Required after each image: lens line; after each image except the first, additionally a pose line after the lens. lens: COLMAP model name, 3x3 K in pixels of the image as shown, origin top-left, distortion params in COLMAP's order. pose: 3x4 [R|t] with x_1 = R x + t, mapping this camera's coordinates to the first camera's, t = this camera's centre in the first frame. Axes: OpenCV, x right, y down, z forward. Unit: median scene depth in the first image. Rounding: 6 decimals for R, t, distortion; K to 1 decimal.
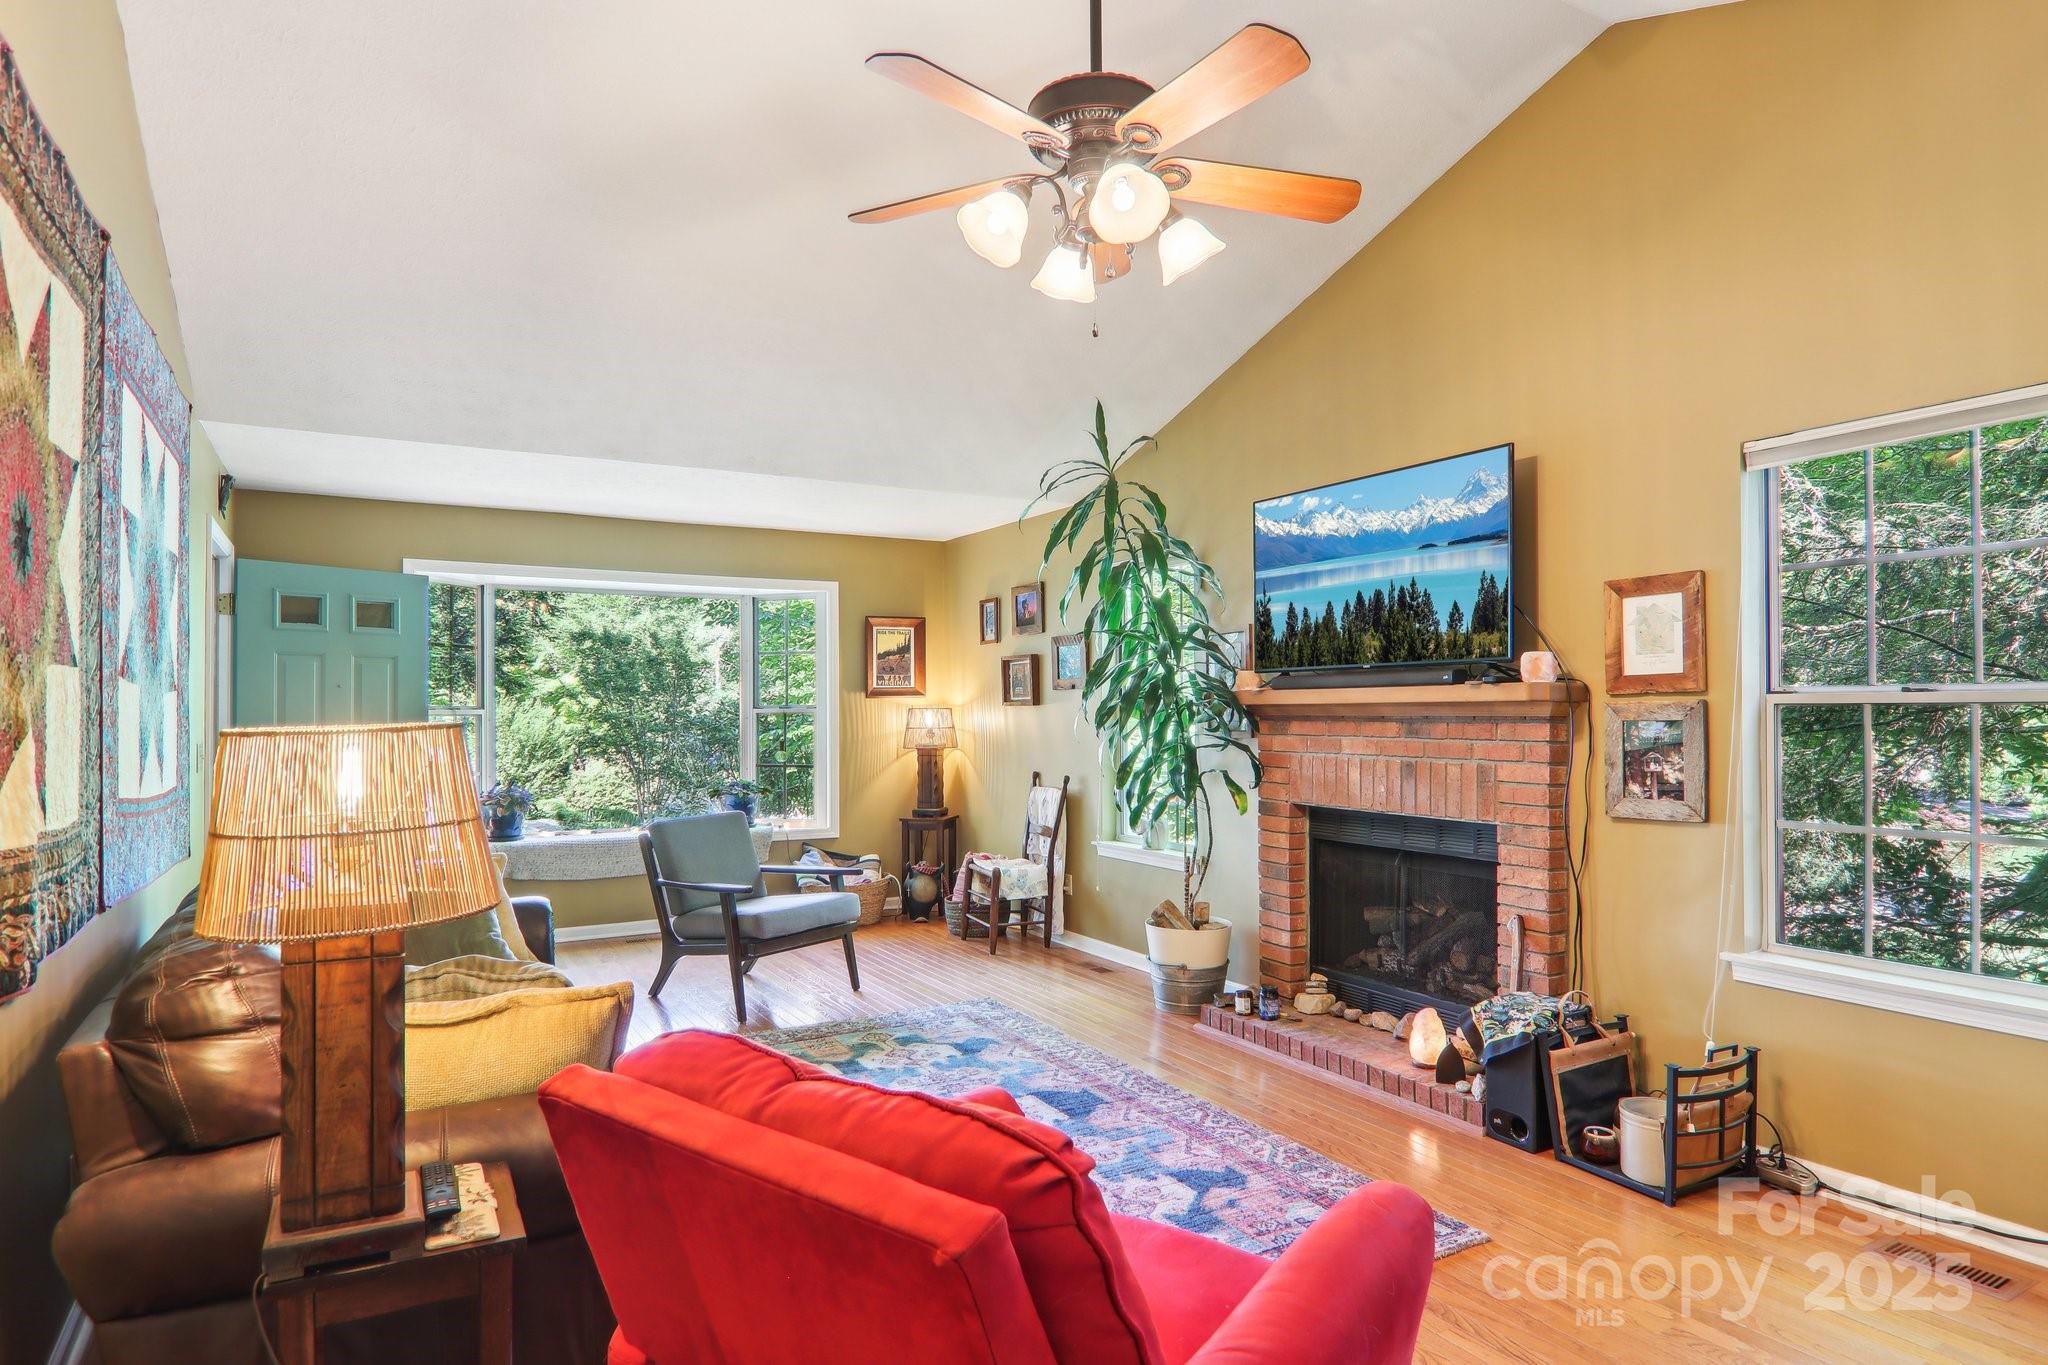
lens RADIAL K [[1161.2, 0, 1015.3], [0, 1161.2, 687.4], [0, 0, 1]] dist [-0.004507, -0.004267]
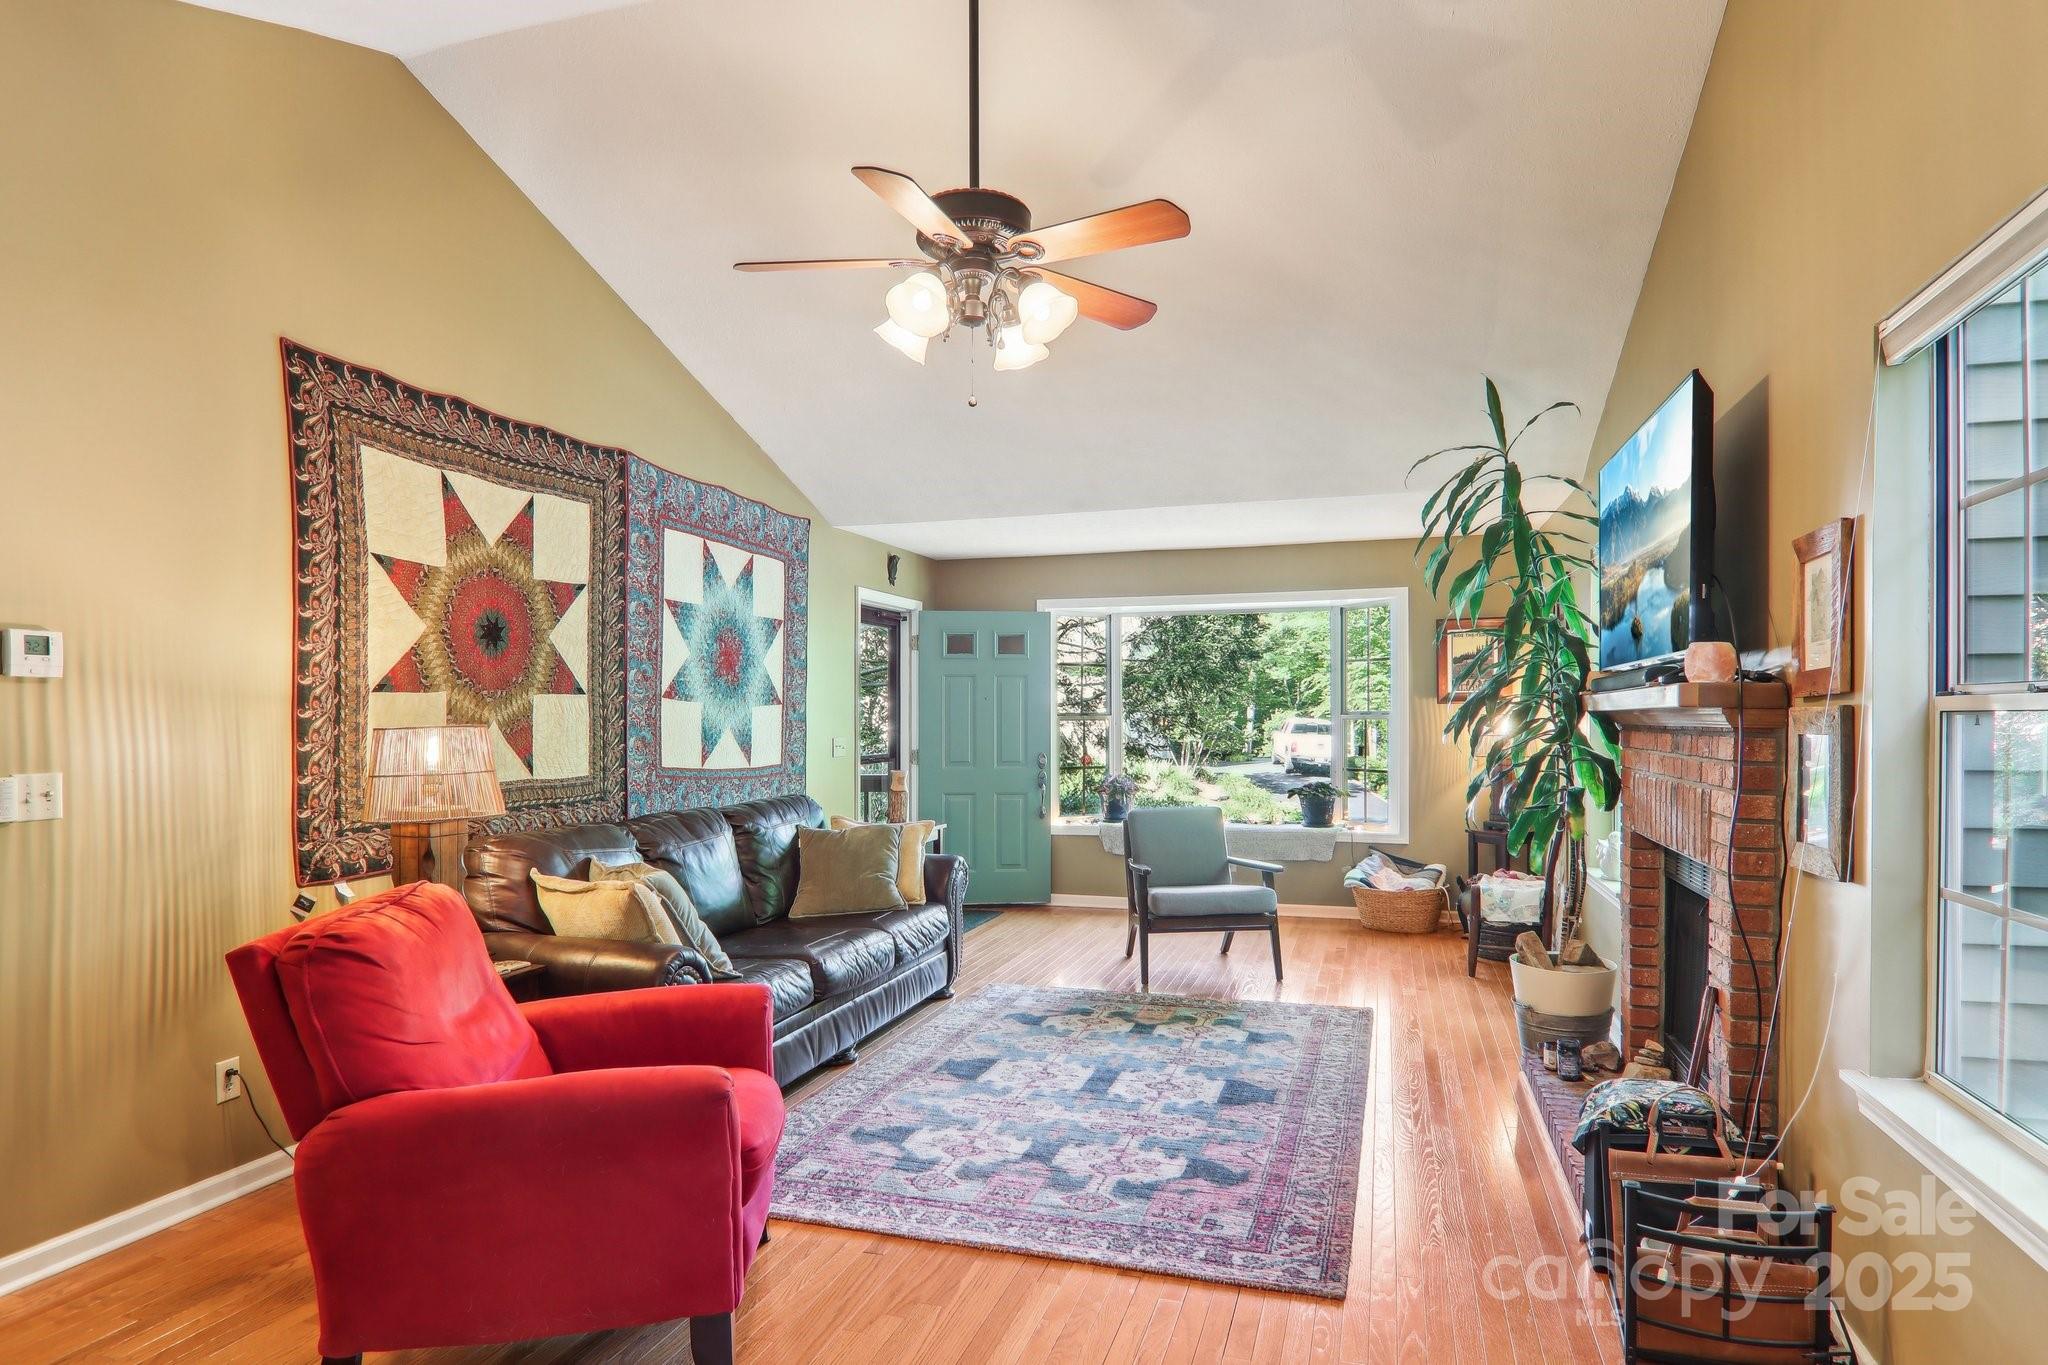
lens RADIAL K [[1161.2, 0, 1017.0], [0, 1161.2, 701.6], [0, 0, 1]] dist [-0.004507, -0.004267]
pose [[0.684685, -0.007738, -0.728798, 0.573818], [0.013451, 0.999907, 0.002021, 0.000689], [0.728715, -0.011187, 0.684726, 0.123515]]
